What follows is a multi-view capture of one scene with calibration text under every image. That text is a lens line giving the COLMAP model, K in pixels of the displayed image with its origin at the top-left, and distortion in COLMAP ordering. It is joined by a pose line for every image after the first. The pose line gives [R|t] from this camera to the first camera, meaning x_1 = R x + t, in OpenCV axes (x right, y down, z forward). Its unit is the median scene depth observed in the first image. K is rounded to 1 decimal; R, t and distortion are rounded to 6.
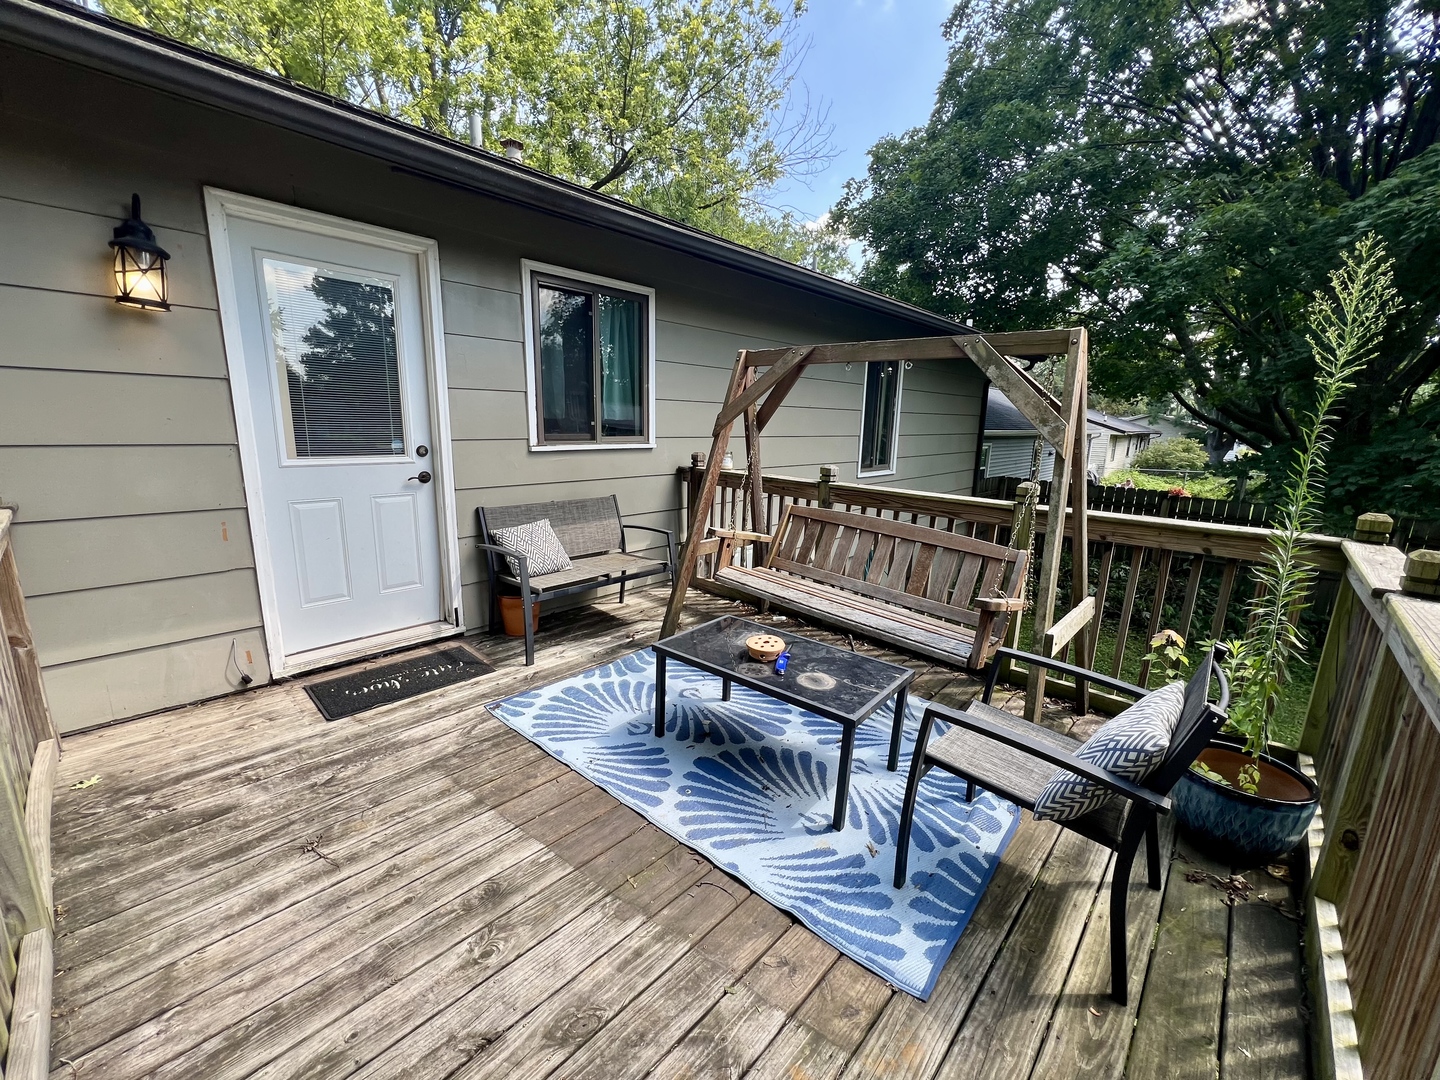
lens RADIAL K [[579.5, 0, 720.0], [0, 579.5, 540.0], [0, 0, 1]] dist [0.000184, 0.000445]
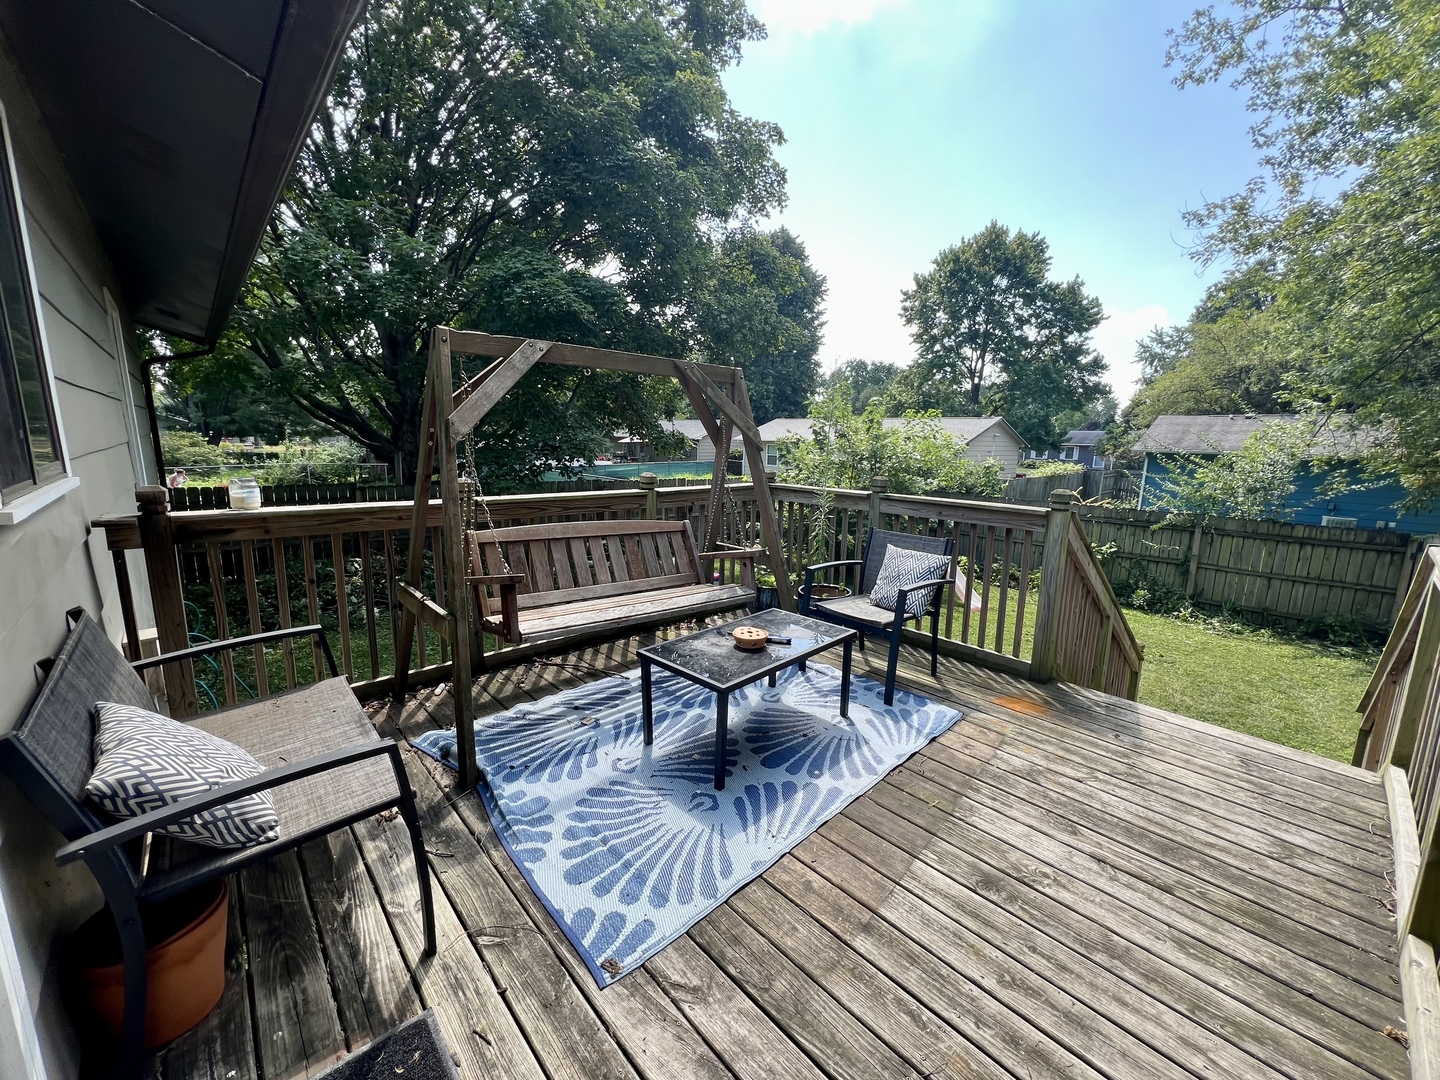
lens RADIAL K [[576.1, 0, 722.9], [0, 576.1, 543.3], [0, 0, 1]] dist [-0.001510, -0.000343]
pose [[0.081870, -0.209237, 0.974432, -0.934192], [0.188714, 0.963281, 0.190987, -0.201028], [-0.978613, 0.168253, 0.118350, 0.876360]]
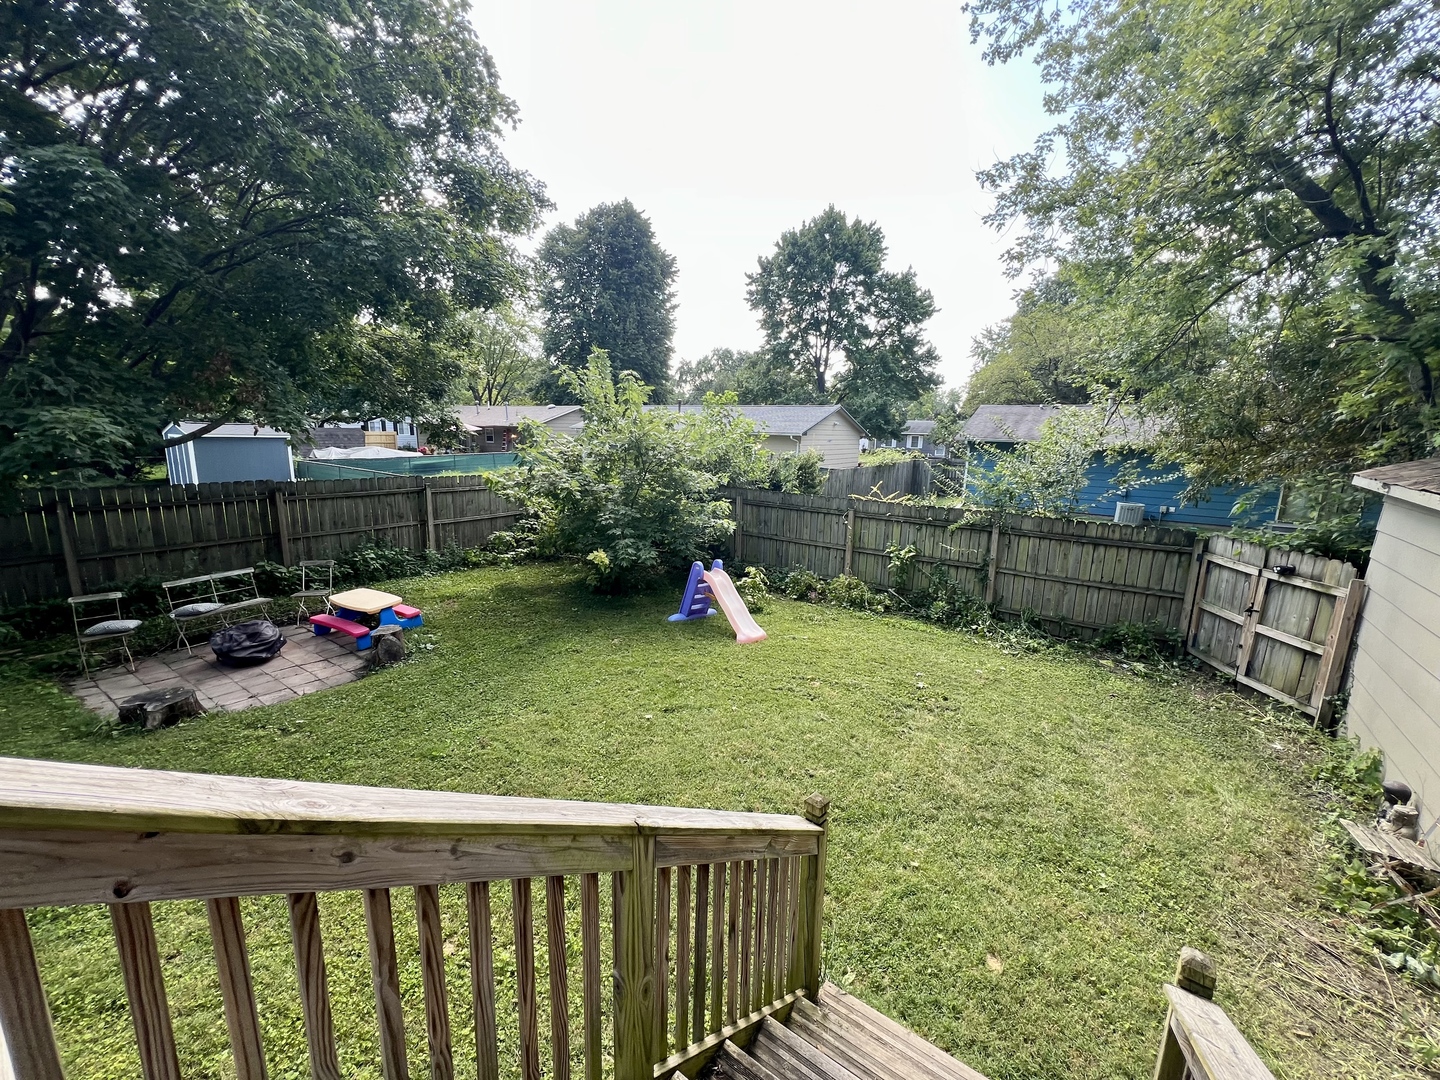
lens RADIAL K [[579.5, 0, 720.0], [0, 579.5, 540.0], [0, 0, 1]] dist [0.000184, 0.000445]
pose [[-0.118861, -0.220066, 0.968216, -0.456154], [0.176817, 0.954851, 0.238735, -0.093806], [-0.977040, 0.199574, -0.074583, 0.442992]]
